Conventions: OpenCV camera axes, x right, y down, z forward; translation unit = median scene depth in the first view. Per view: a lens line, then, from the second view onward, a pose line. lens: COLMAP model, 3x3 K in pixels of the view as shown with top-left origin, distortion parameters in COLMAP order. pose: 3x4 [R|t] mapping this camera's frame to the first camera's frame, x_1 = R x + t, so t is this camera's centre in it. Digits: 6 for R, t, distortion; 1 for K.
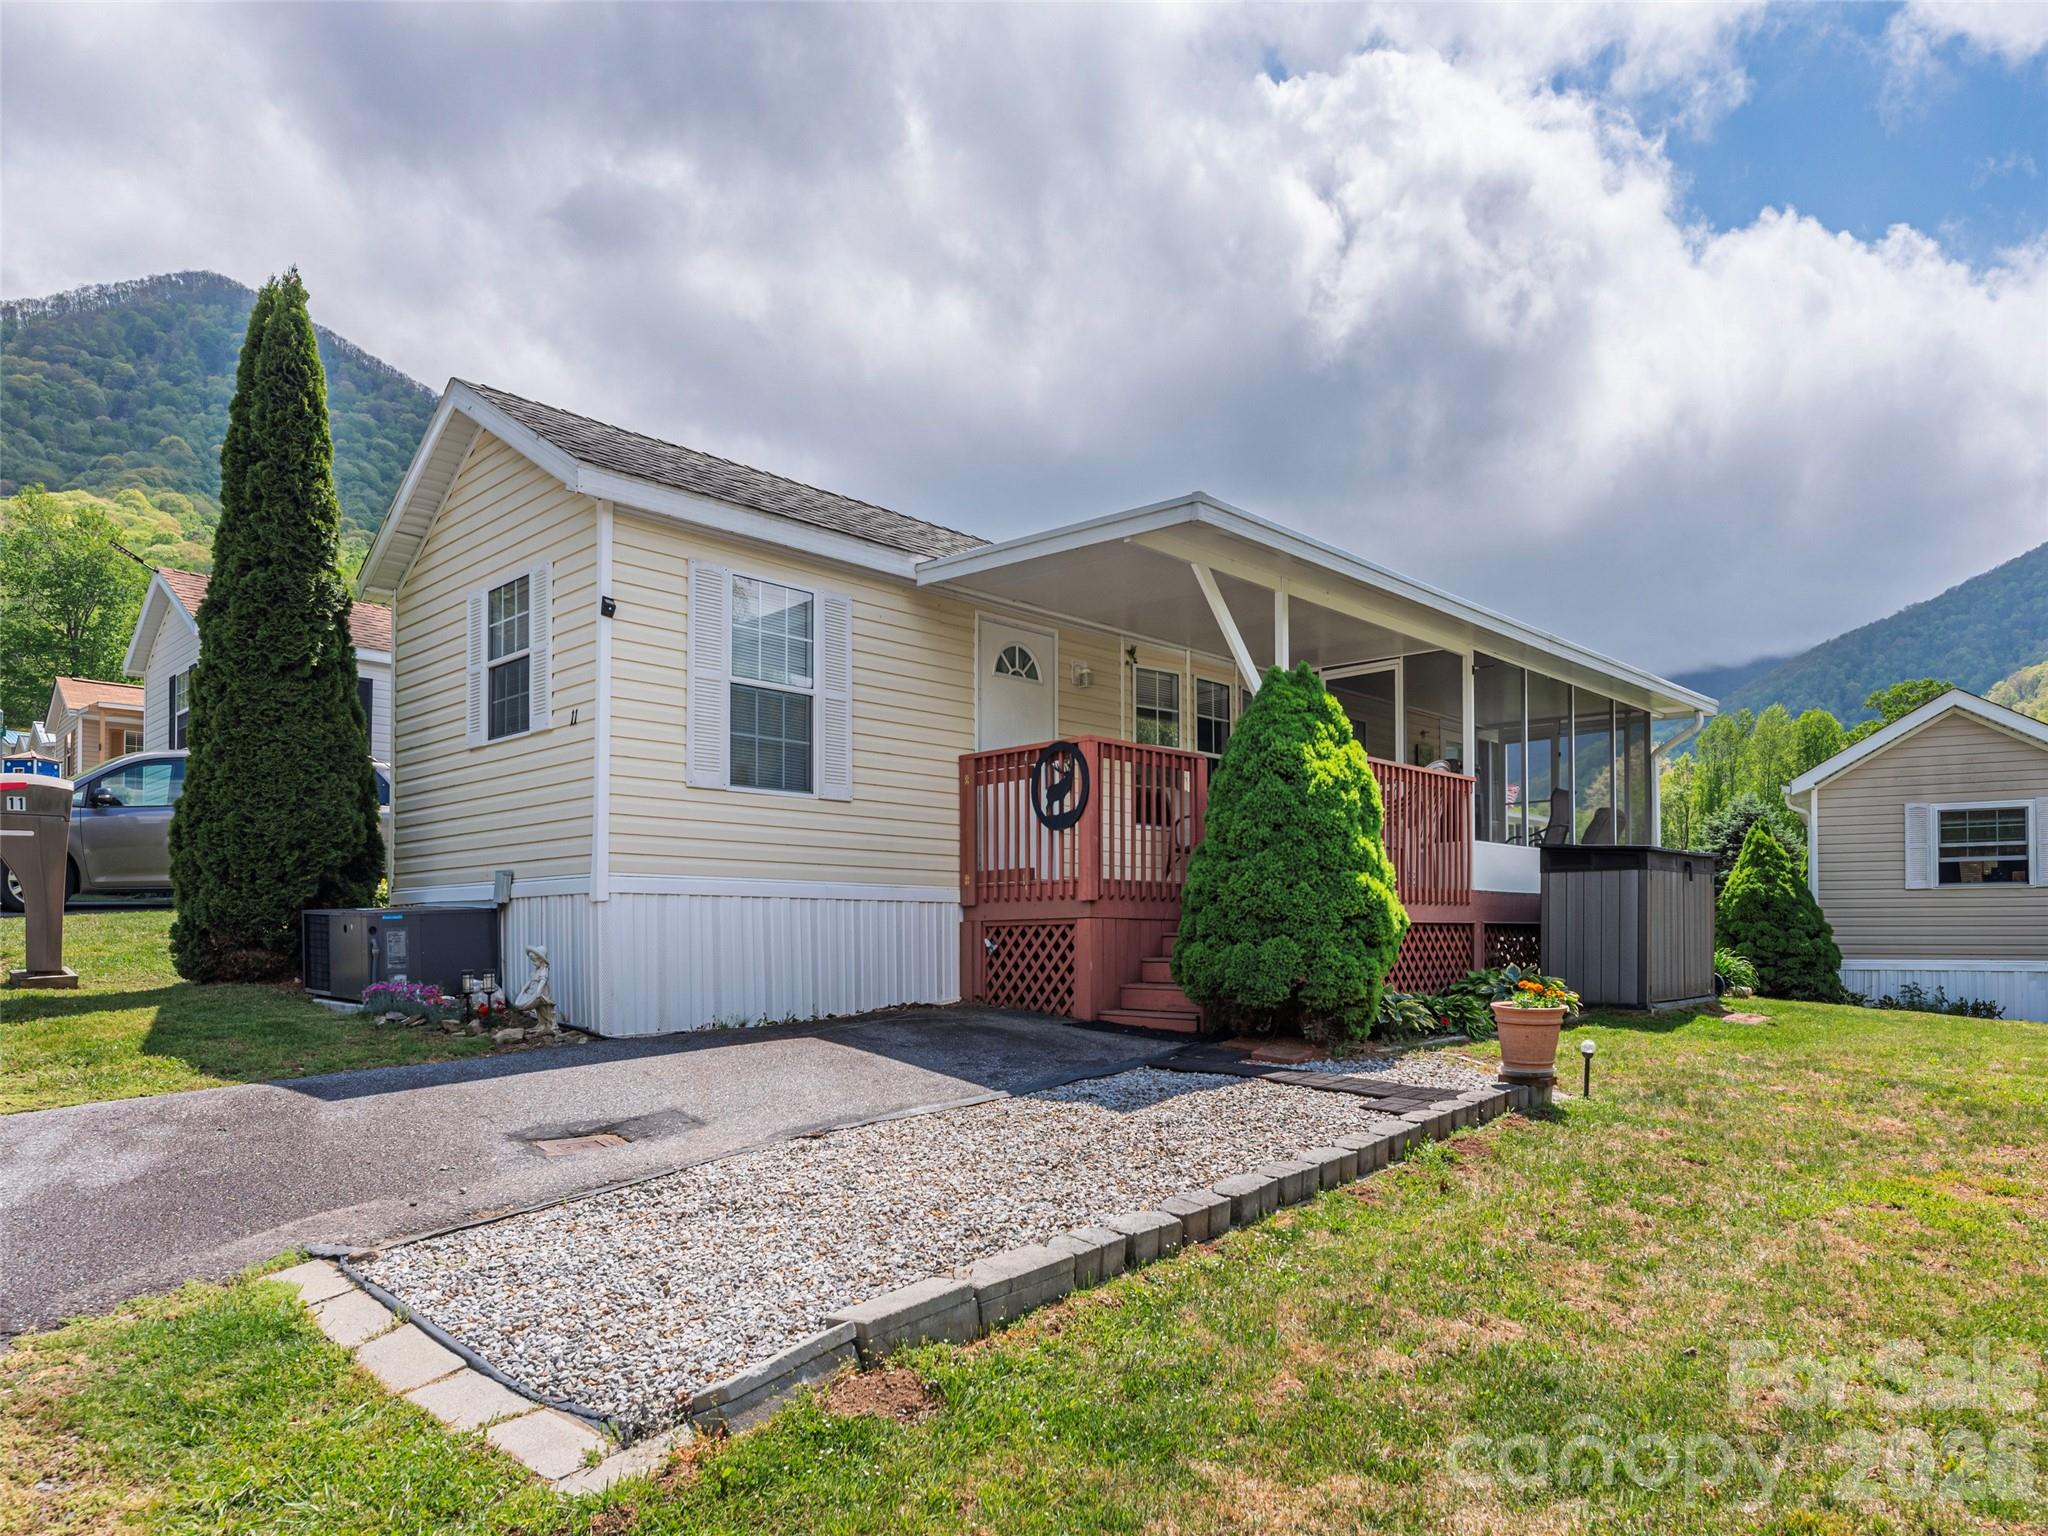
lens RADIAL K [[1319.8, 0, 1027.0], [0, 1319.8, 801.7], [0, 0, 1]] dist [0.000381, -0.003572]
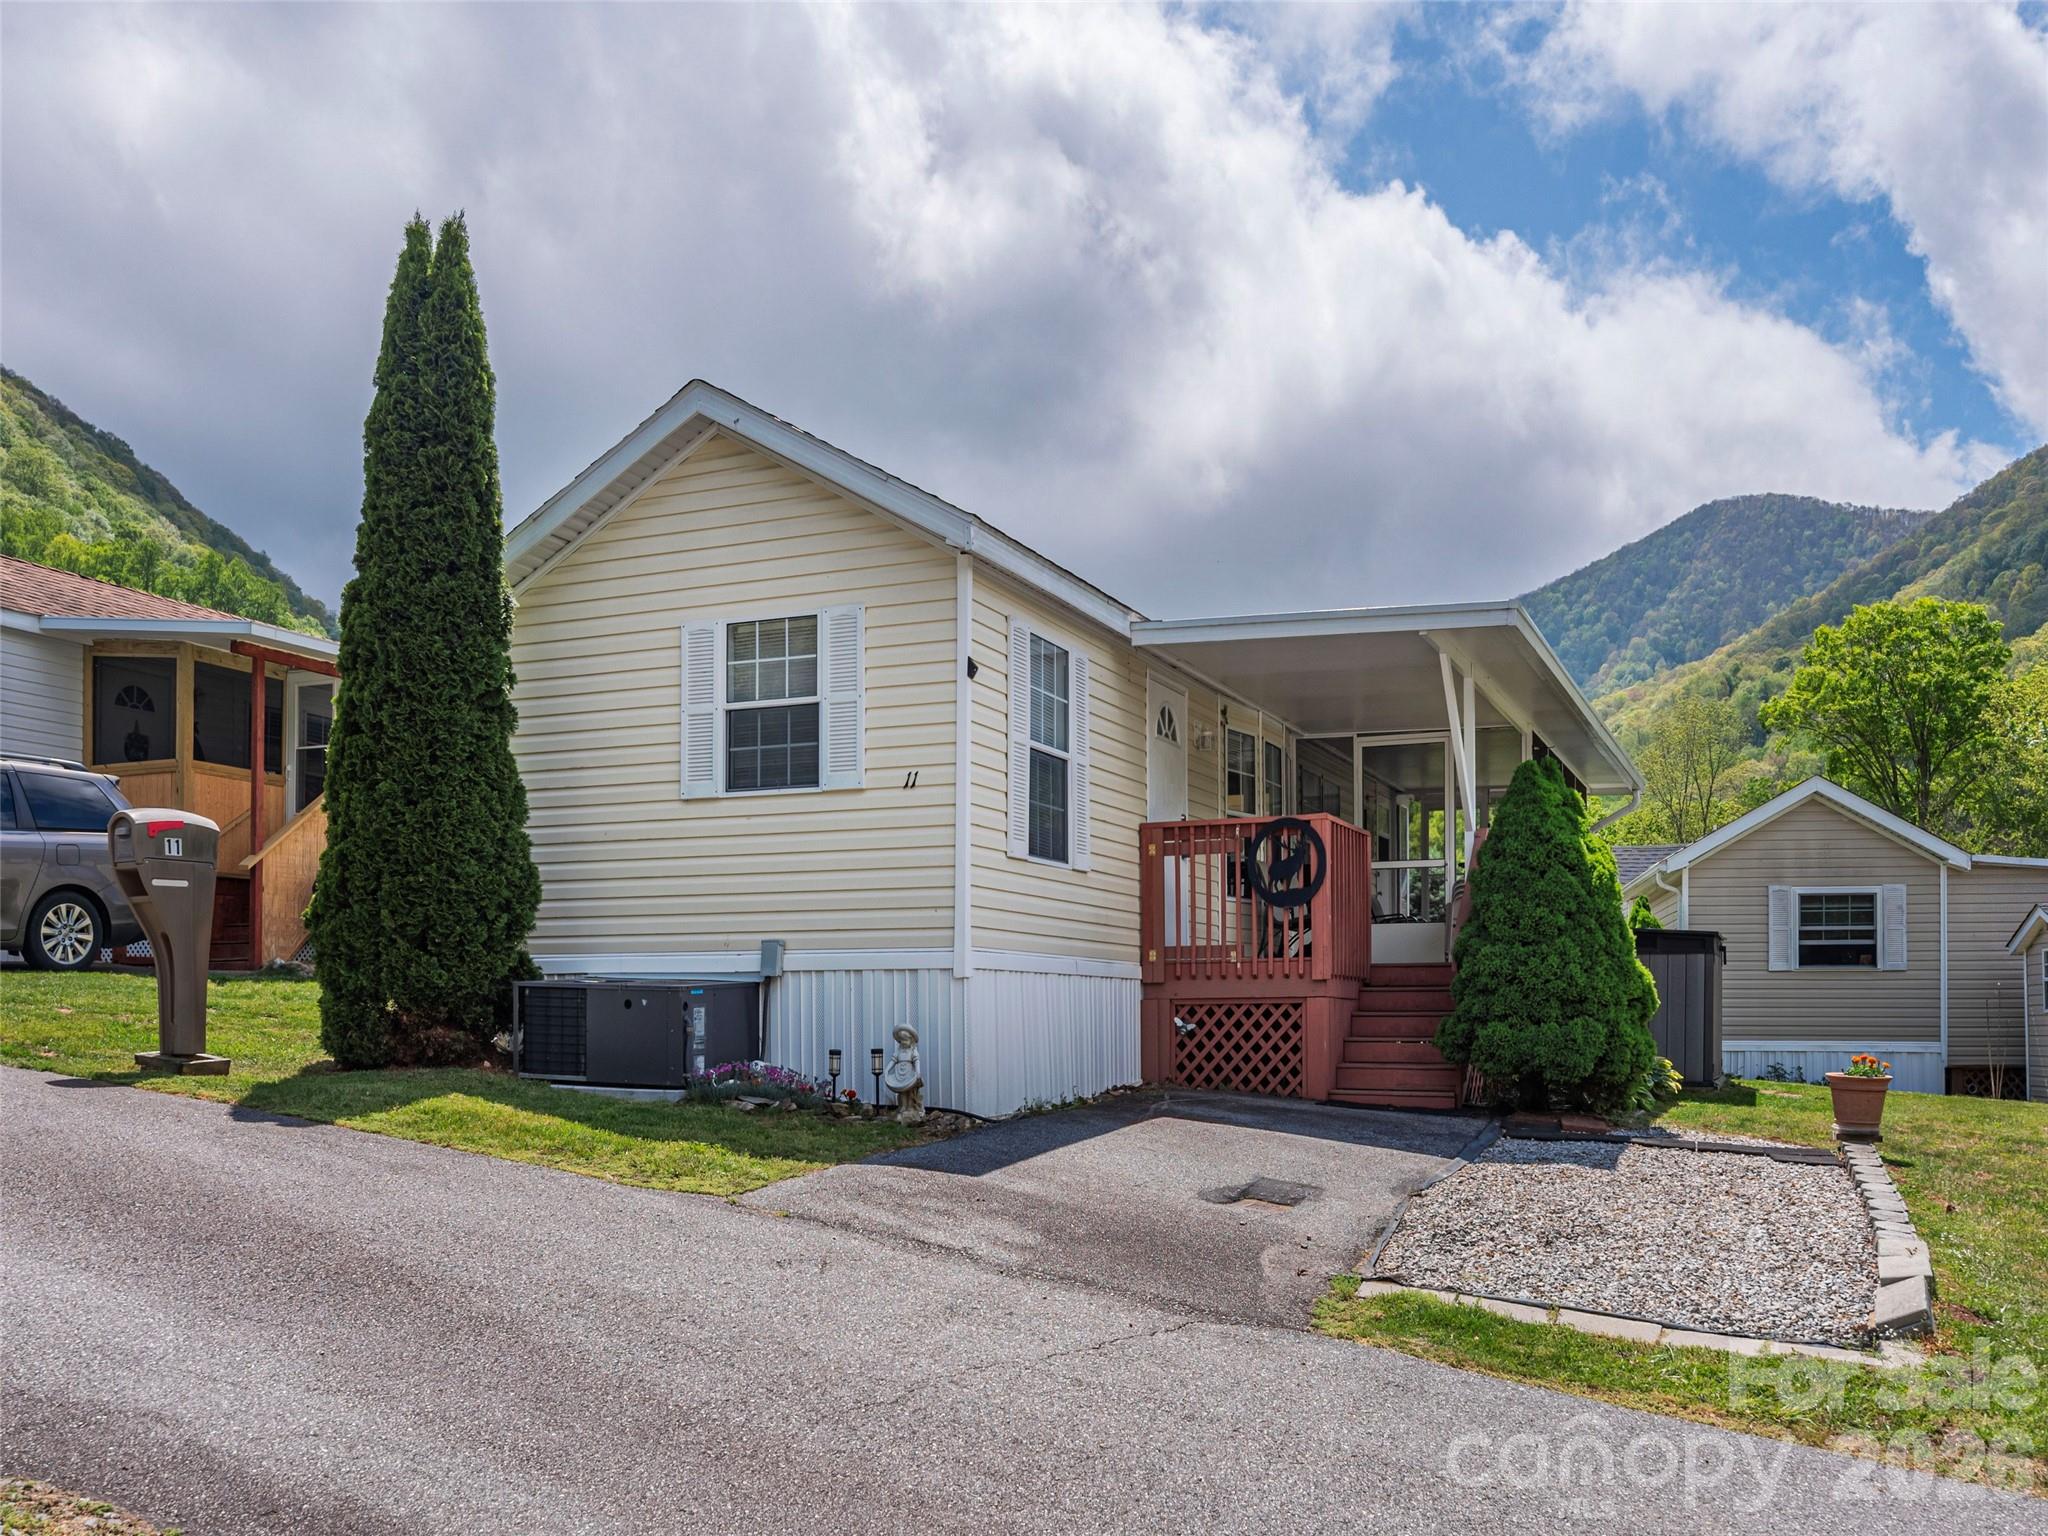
lens RADIAL K [[1803.7, 0, 1024.0], [0, 1803.7, 768.0], [0, 0, 1]] dist [-0.006663, 0.001371]
pose [[0.942017, 0.049018, 0.331967, -0.584477], [-0.037662, 0.998467, -0.040560, -0.019605], [-0.333446, 0.025706, 0.942419, -0.196447]]
